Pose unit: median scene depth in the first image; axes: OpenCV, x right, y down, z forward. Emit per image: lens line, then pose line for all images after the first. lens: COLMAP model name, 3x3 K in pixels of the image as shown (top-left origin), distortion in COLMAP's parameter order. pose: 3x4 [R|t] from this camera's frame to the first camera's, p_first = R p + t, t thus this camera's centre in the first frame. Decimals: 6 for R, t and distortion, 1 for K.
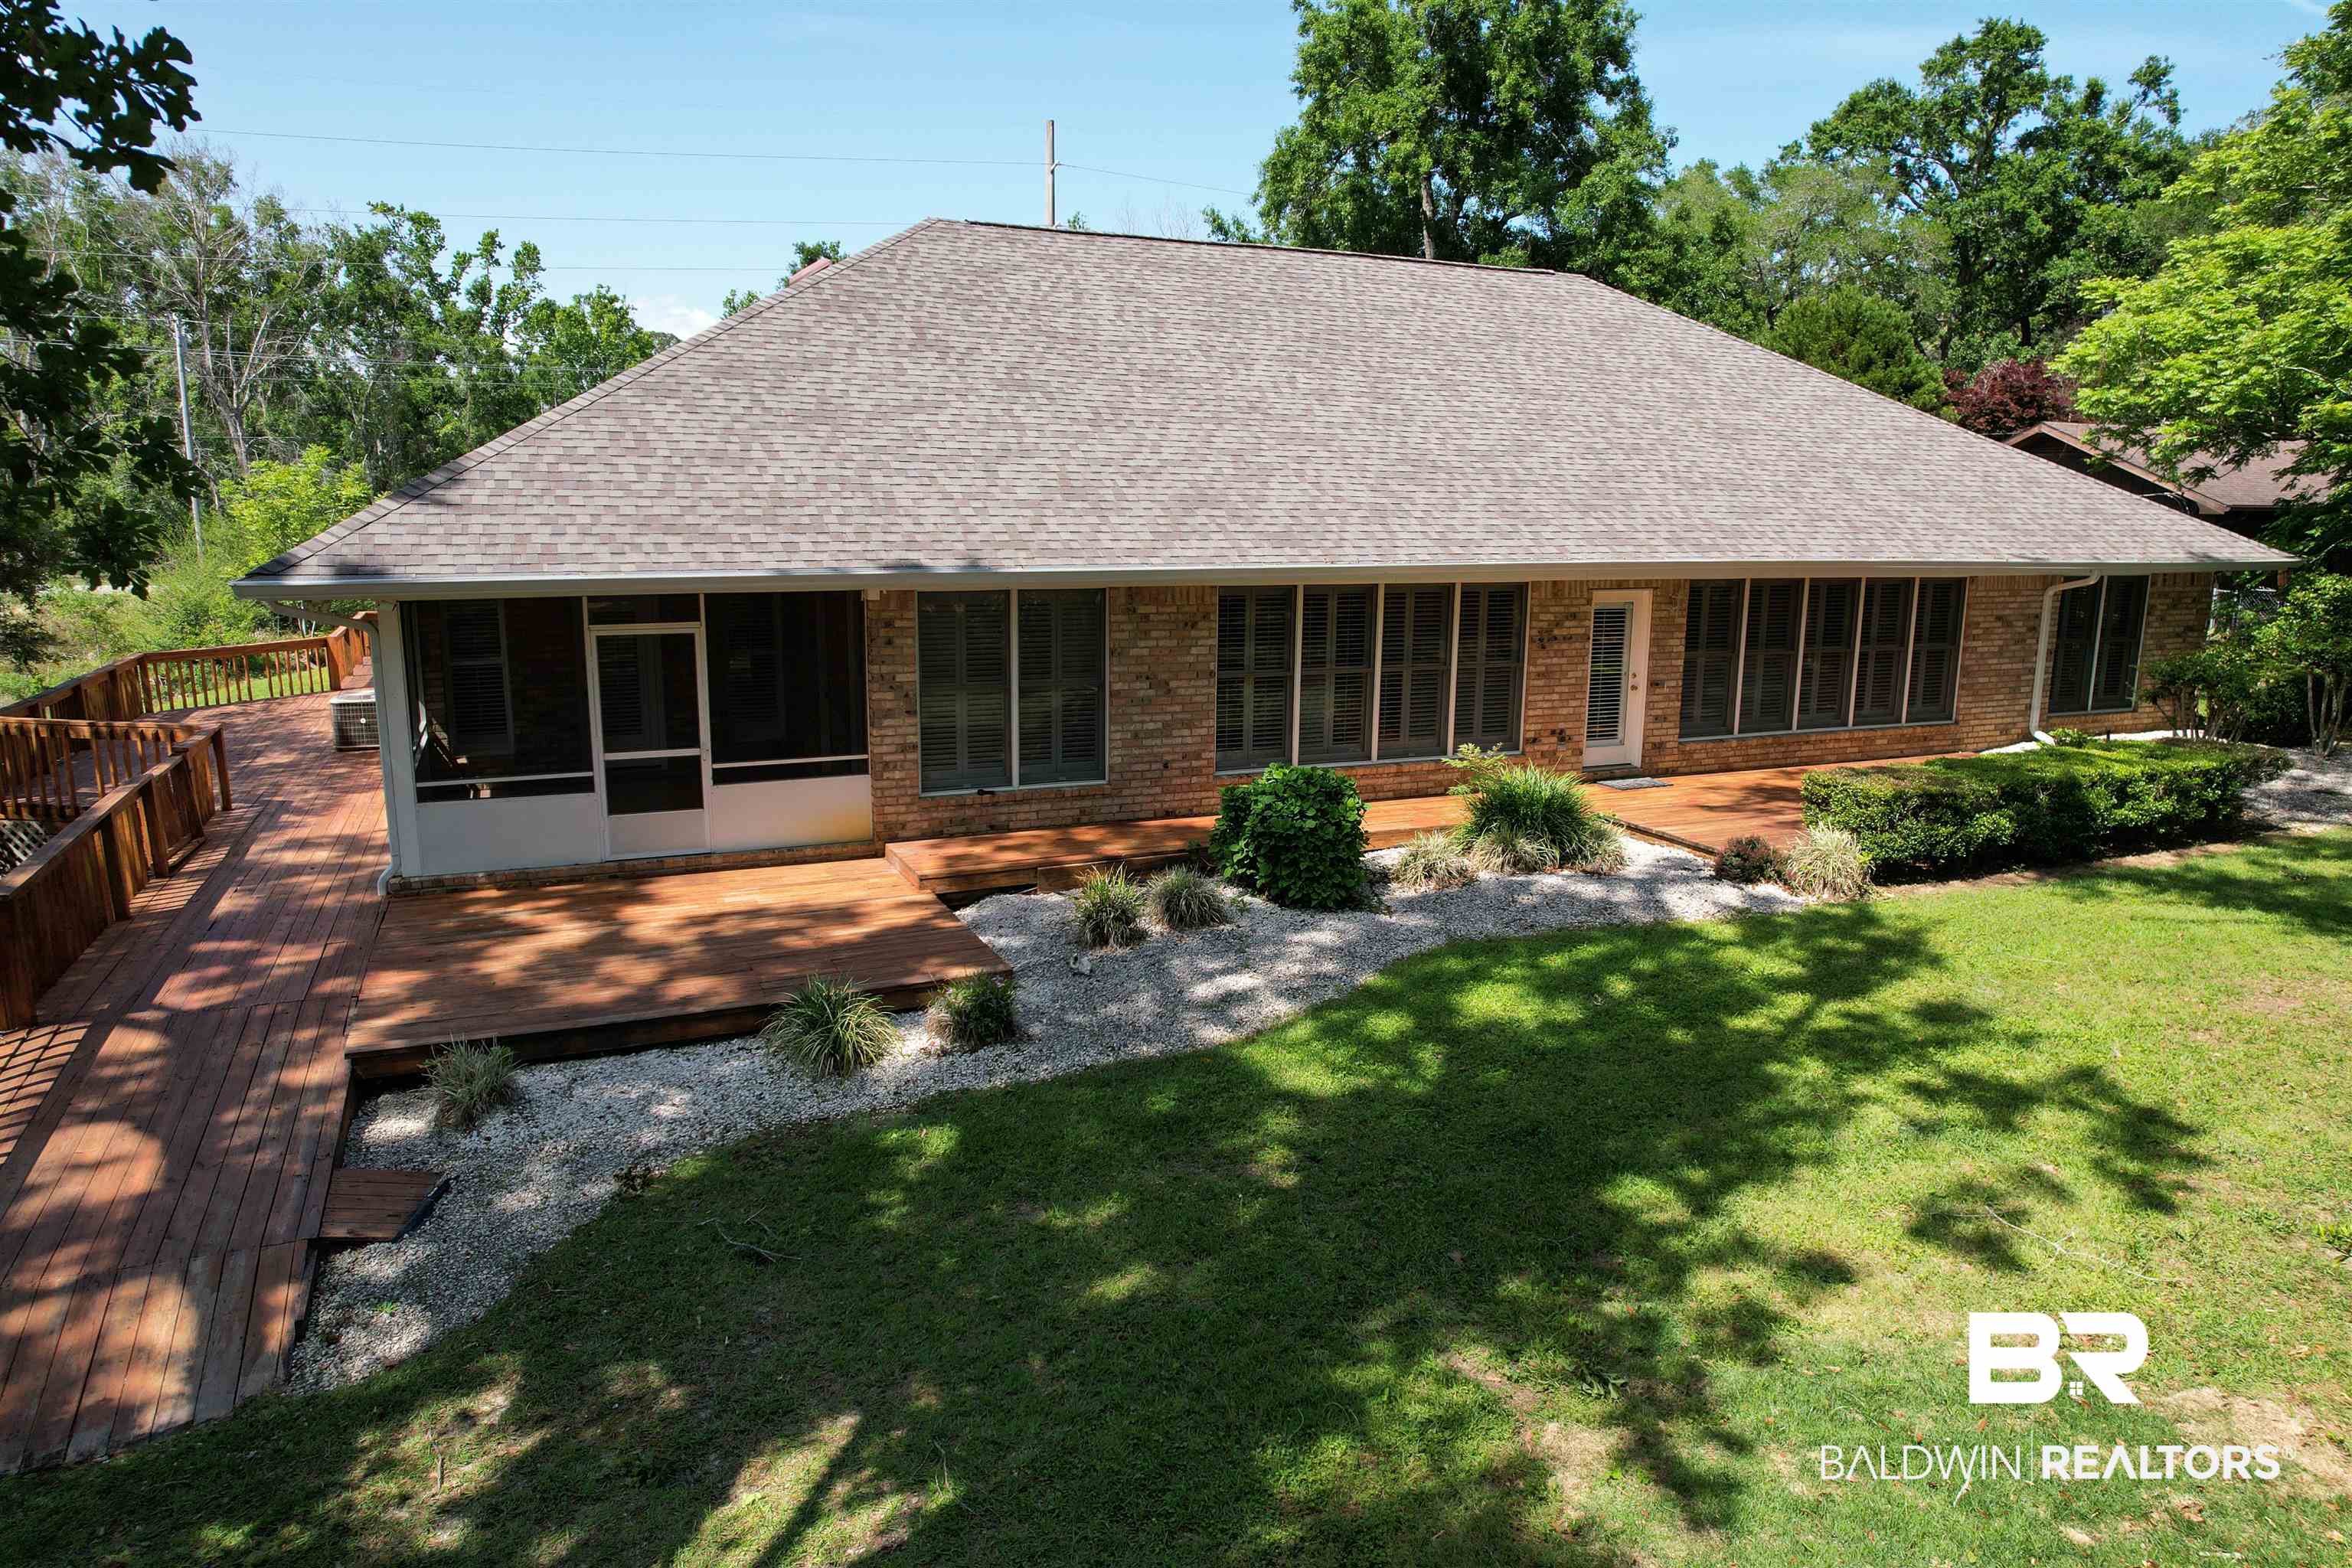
lens RADIAL K [[1498.2, 0, 1181.9], [0, 1498.2, 788.6], [0, 0, 1]] dist [-0.084486, 0.075876]
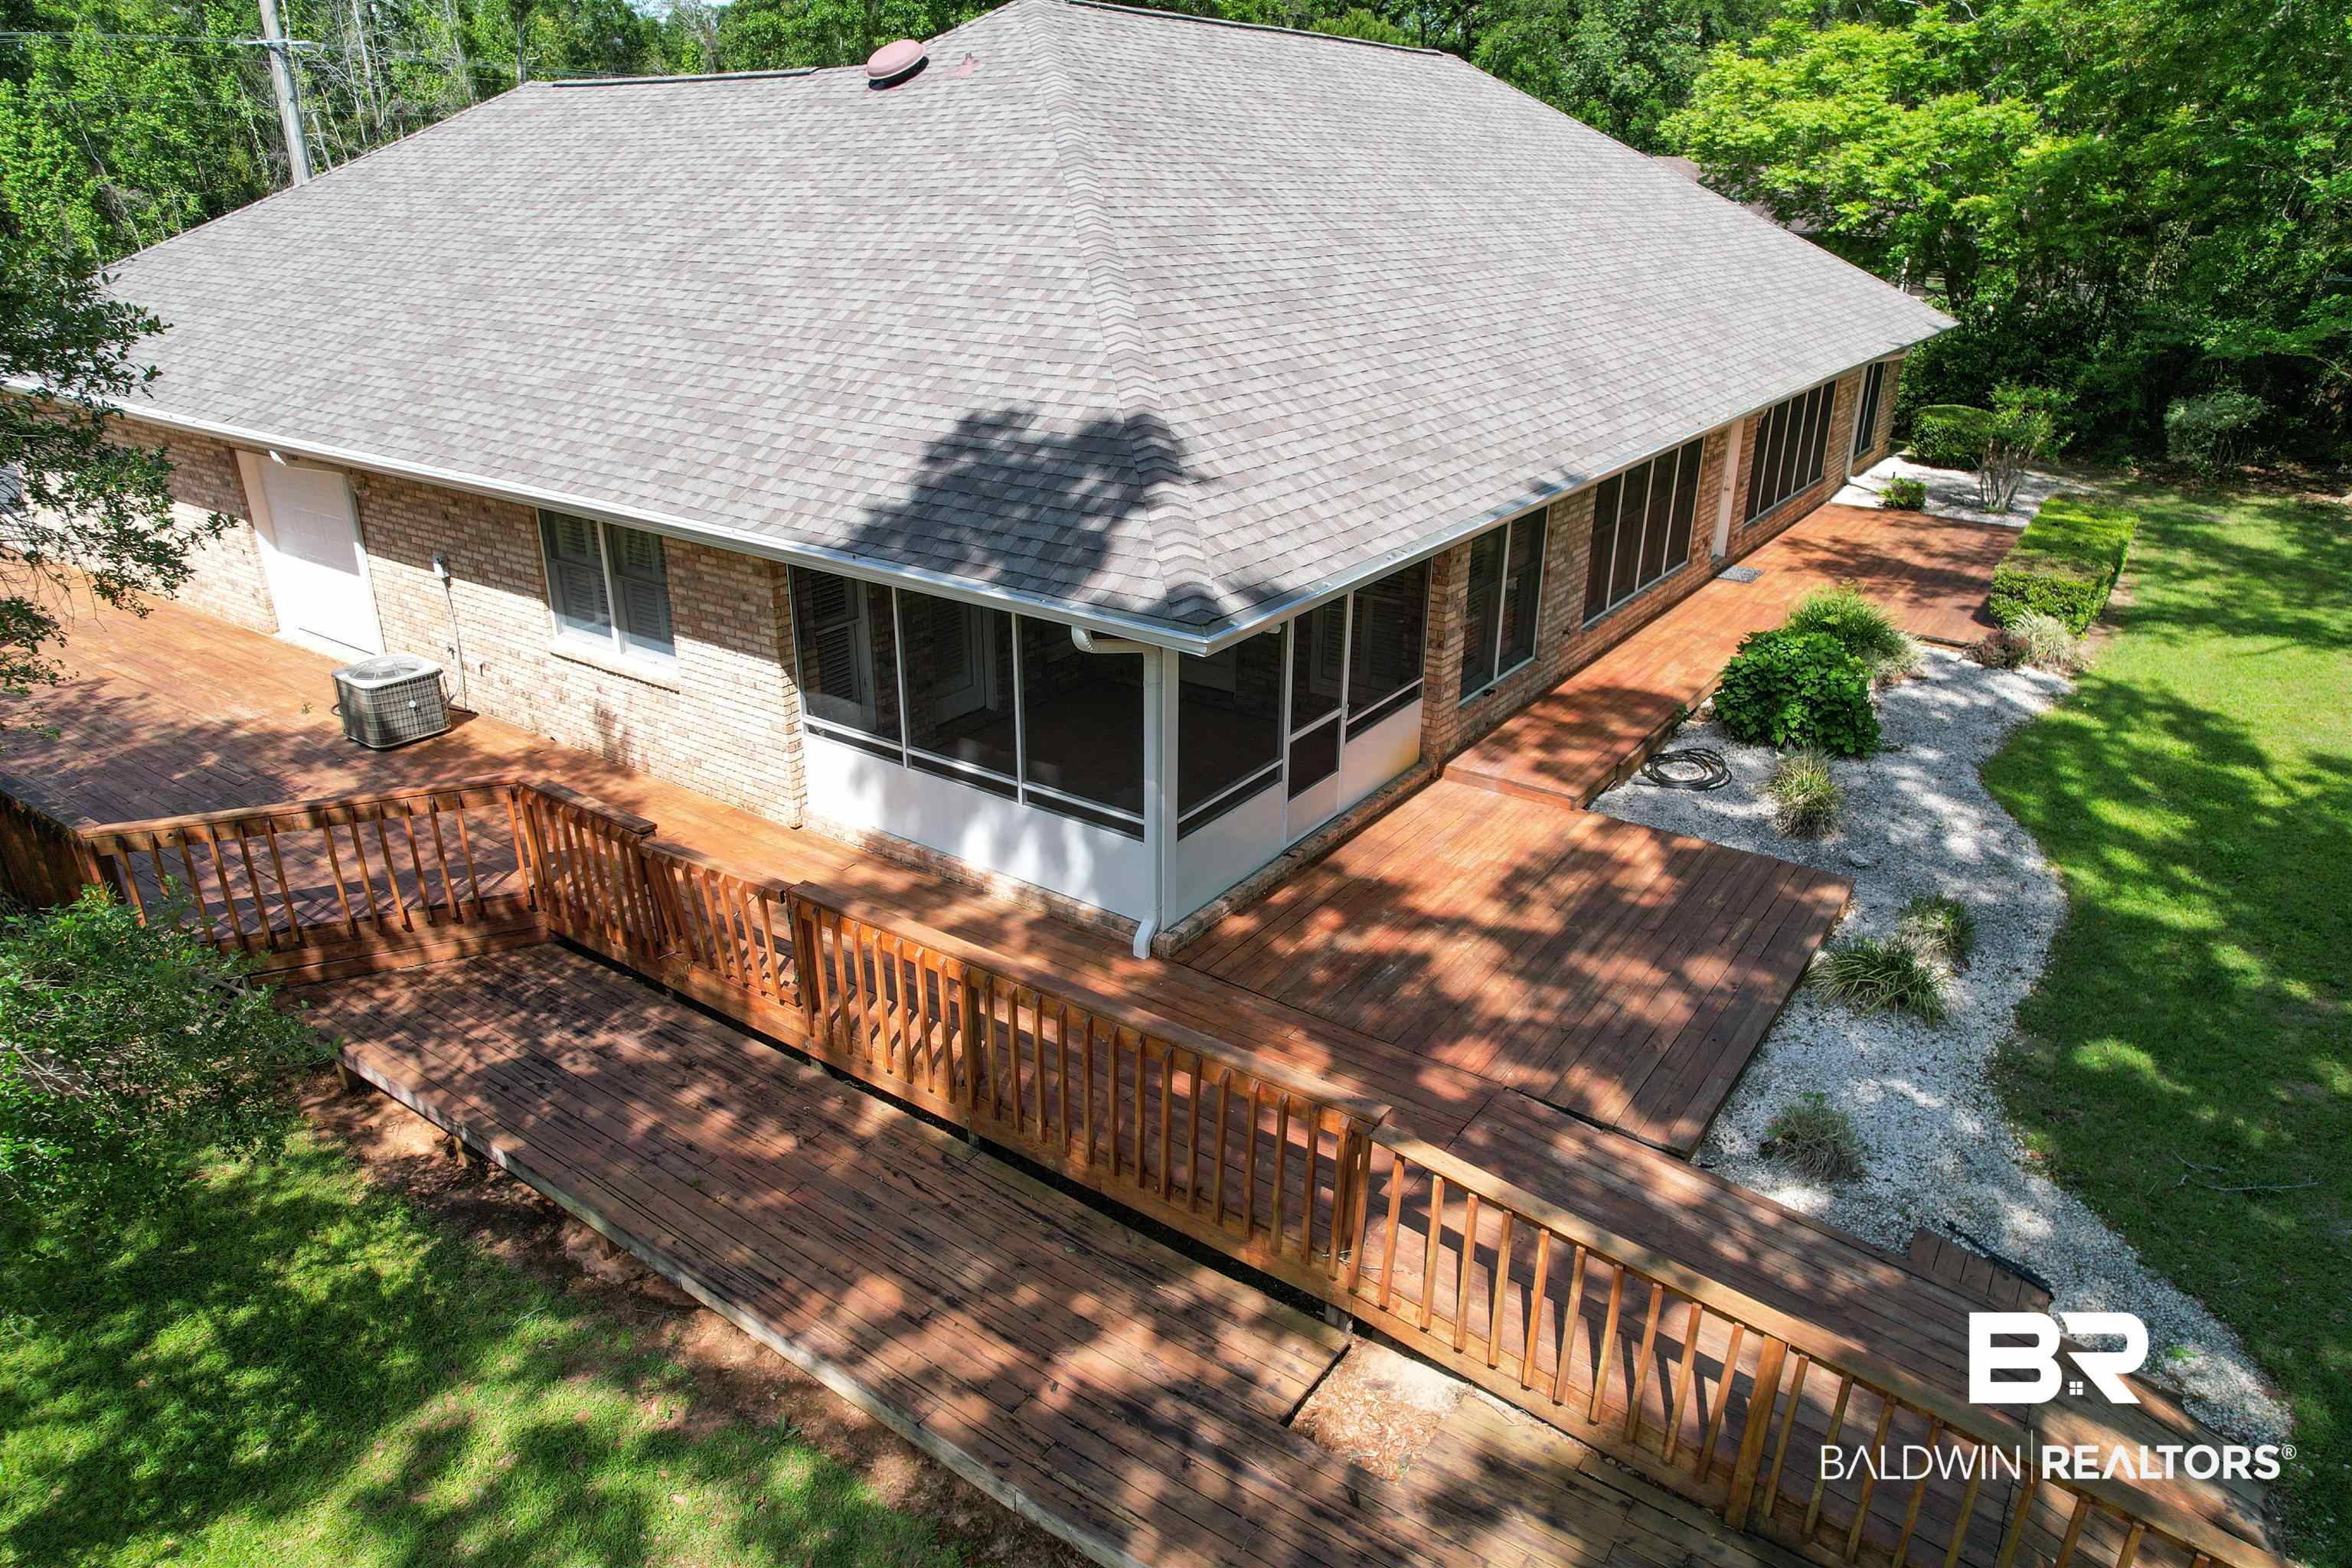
lens RADIAL K [[1498.2, 0, 1181.9], [0, 1498.2, 788.6], [0, 0, 1]] dist [-0.084486, 0.075876]
pose [[0.857294, -0.199839, 0.474459, -0.795574], [0.096724, 0.967698, 0.232818, -0.187524], [-0.505660, -0.153702, 0.848931, 0.254432]]
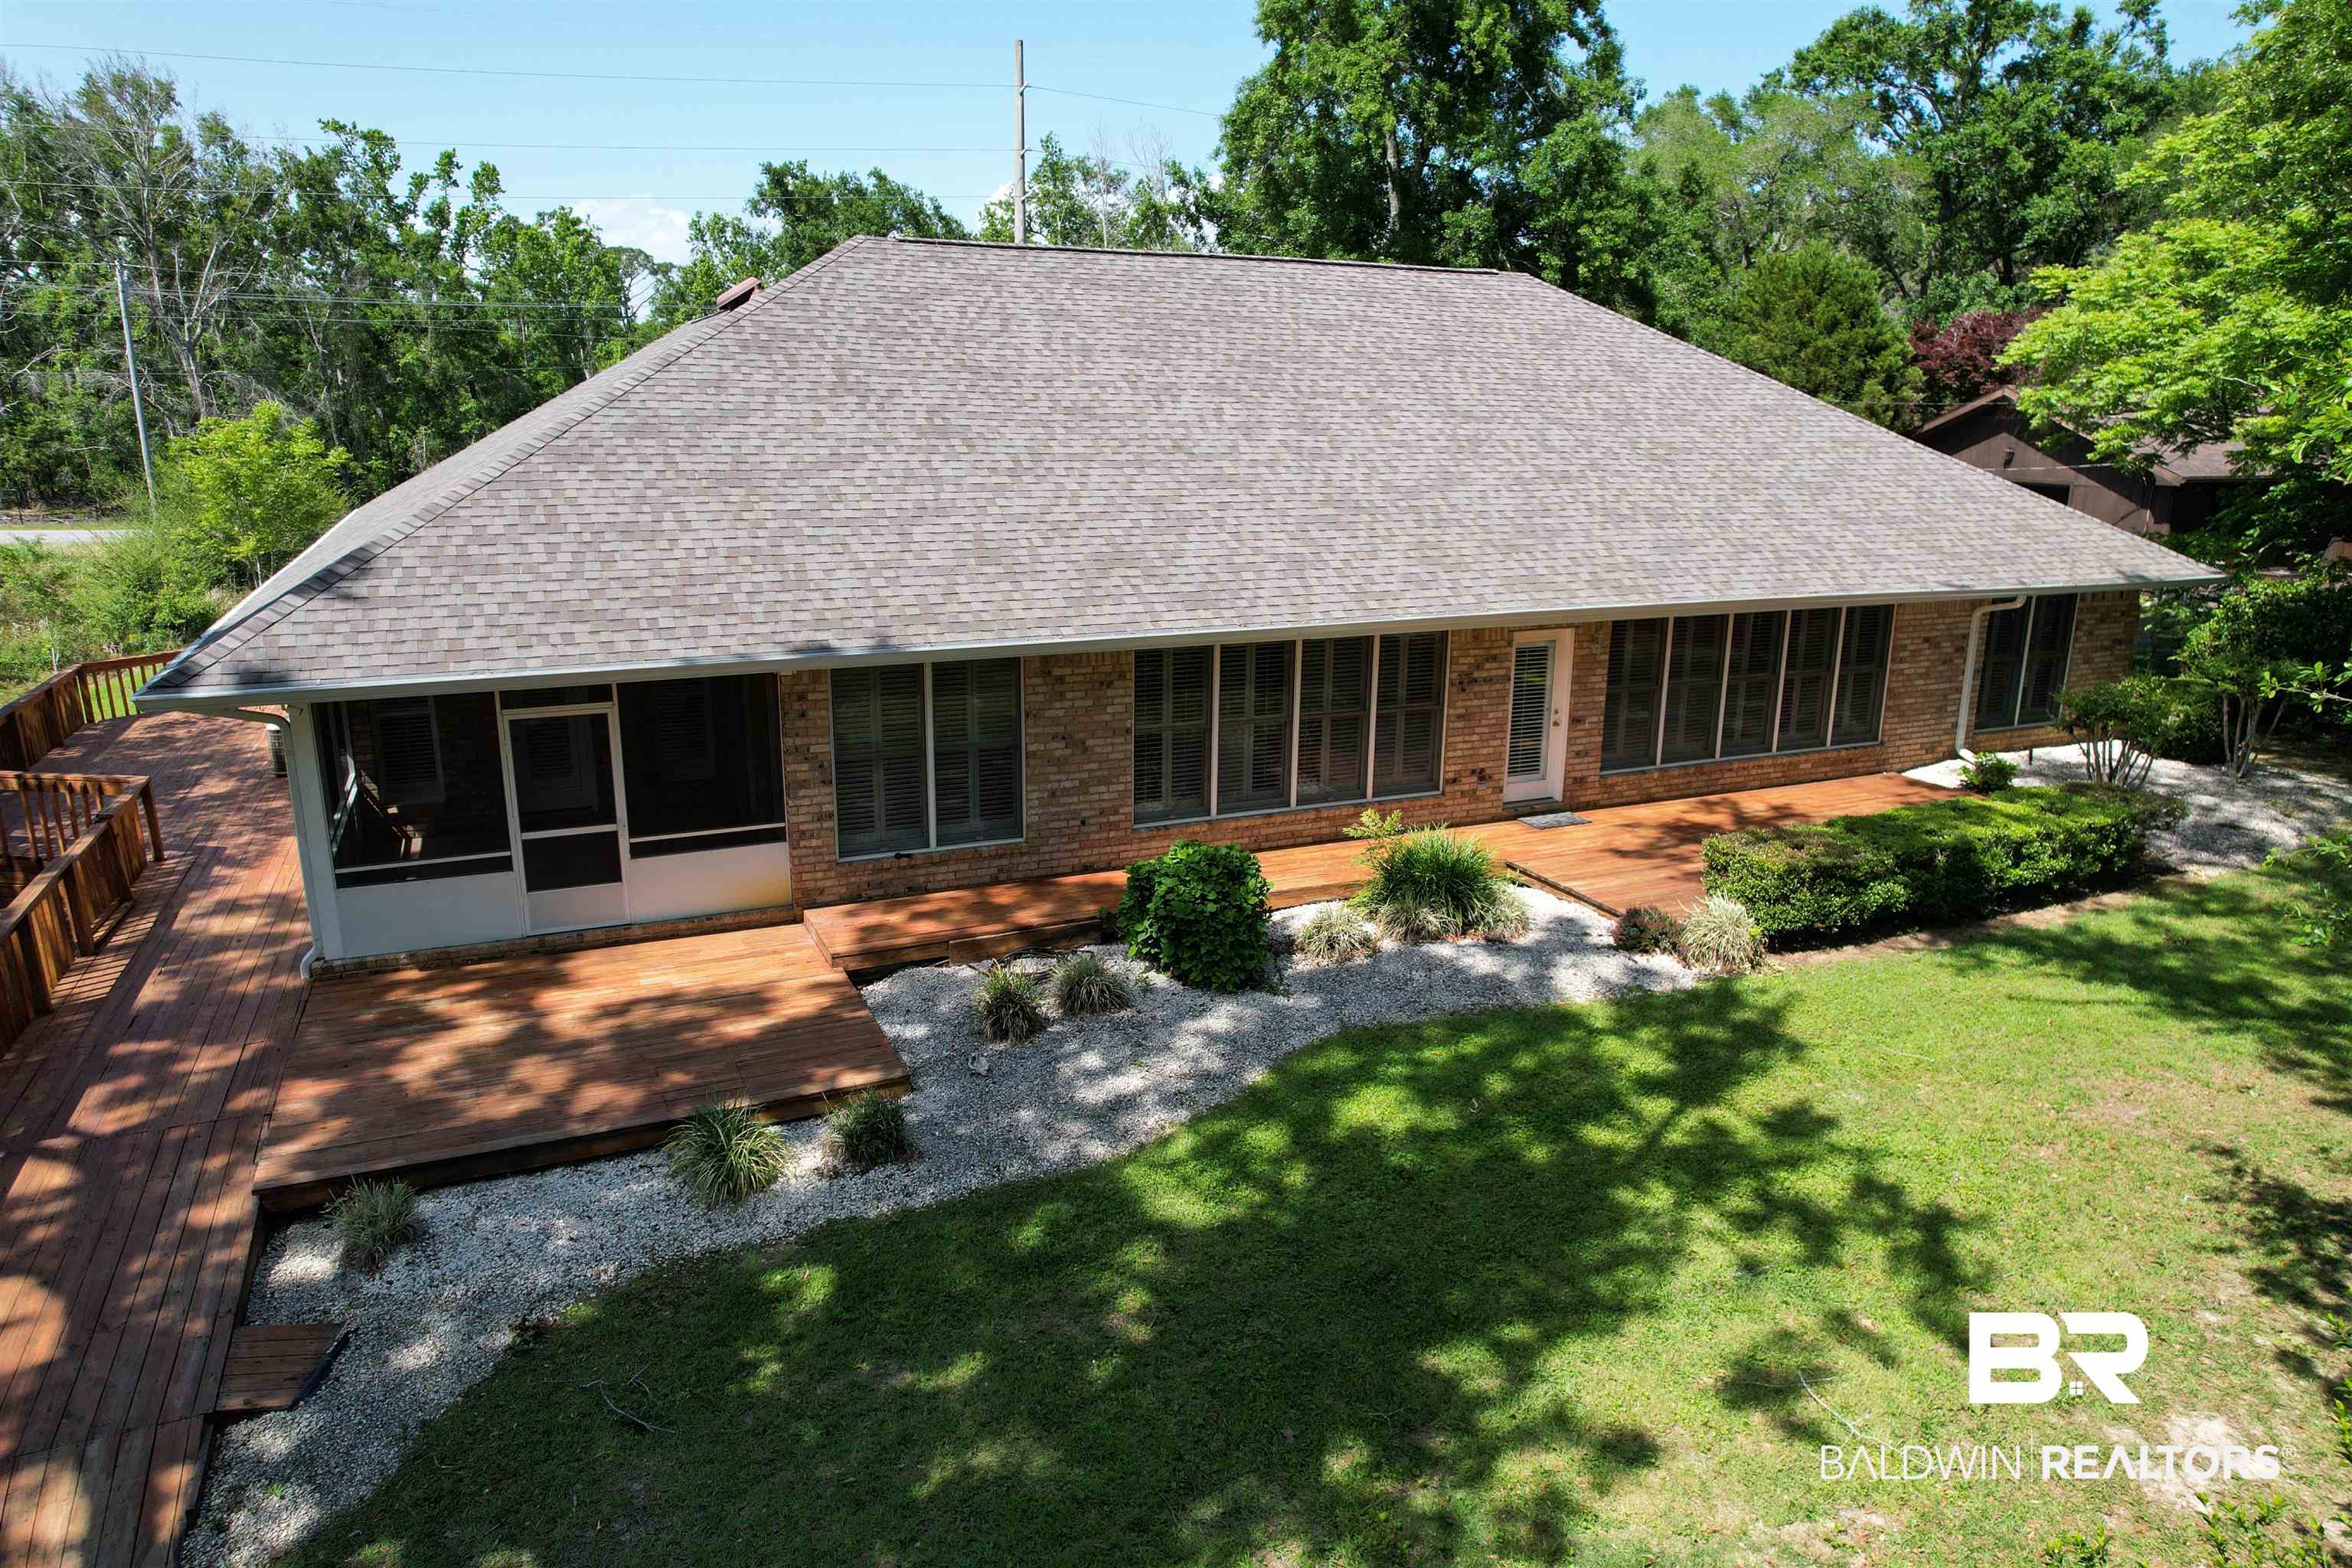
lens RADIAL K [[1498.2, 0, 1181.9], [0, 1498.2, 788.6], [0, 0, 1]] dist [-0.084486, 0.075876]
pose [[0.999953, -0.001525, 0.009584, 0.049662], [0.000943, 0.998171, 0.060447, -0.105544], [-0.009659, -0.060435, 0.998125, -0.014378]]
